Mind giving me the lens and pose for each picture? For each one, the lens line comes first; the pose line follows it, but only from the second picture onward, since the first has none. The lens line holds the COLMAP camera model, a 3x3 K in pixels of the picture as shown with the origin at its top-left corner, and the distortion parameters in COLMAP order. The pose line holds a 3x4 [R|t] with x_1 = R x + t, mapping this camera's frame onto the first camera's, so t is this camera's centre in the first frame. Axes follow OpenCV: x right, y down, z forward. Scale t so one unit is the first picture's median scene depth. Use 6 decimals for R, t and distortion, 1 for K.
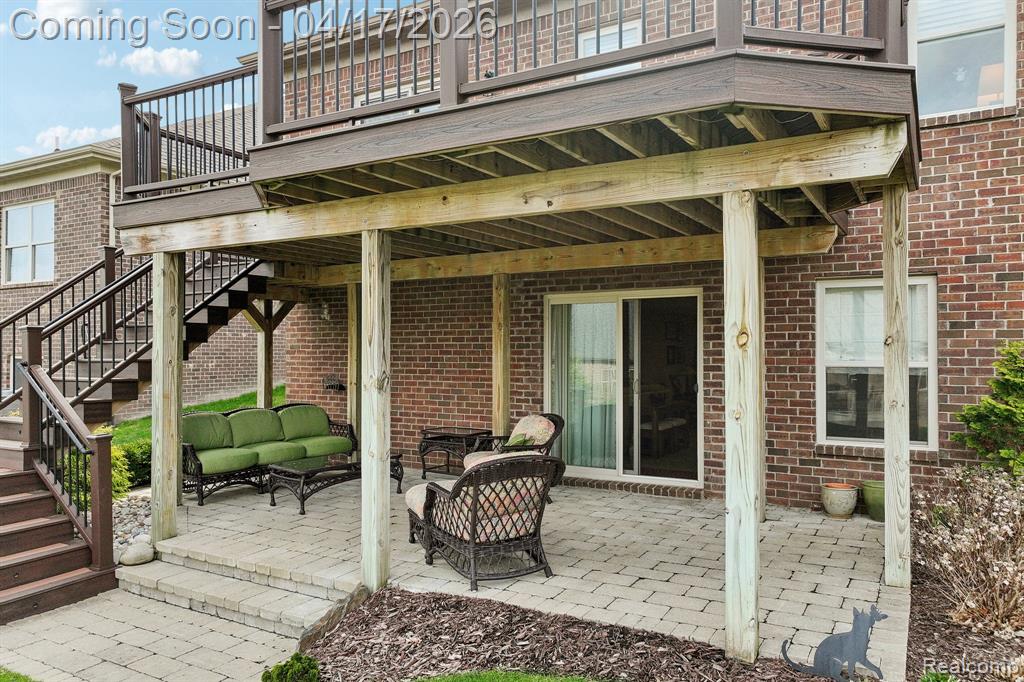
lens RADIAL K [[725.2, 0, 514.9], [0, 725.2, 345.1], [0, 0, 1]] dist [0.006738, 0.010927]
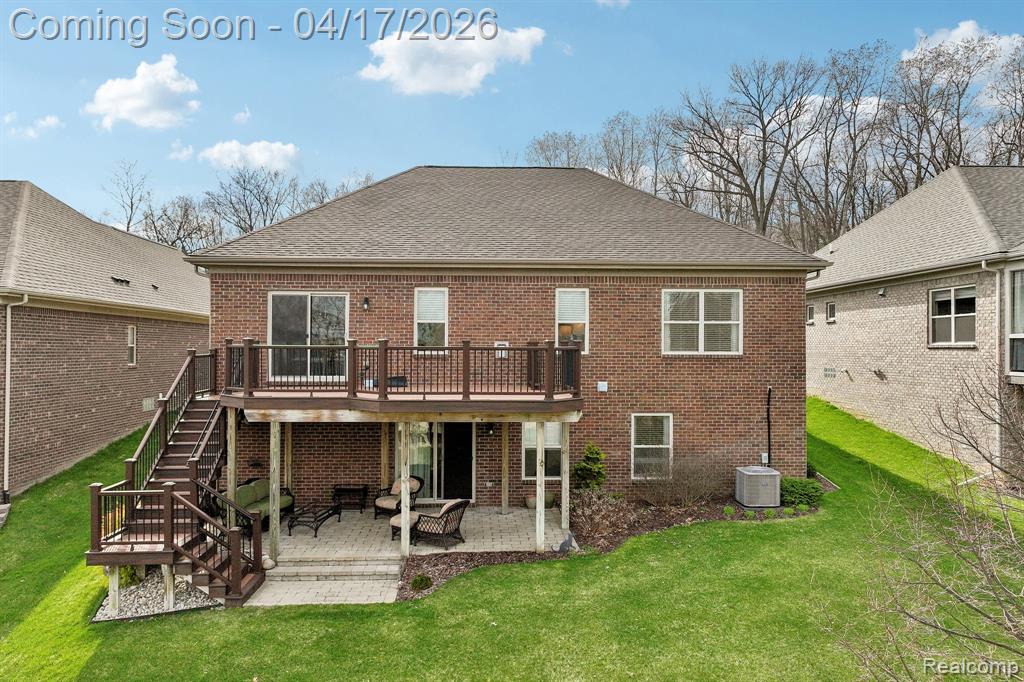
lens RADIAL K [[725.2, 0, 509.2], [0, 725.2, 347.5], [0, 0, 1]] dist [0.006738, 0.010927]
pose [[0.842283, 0.005052, 0.539012, -1.029562], [-0.007862, 0.999965, 0.002914, -0.347137], [-0.538978, -0.006692, 0.842293, -1.130939]]
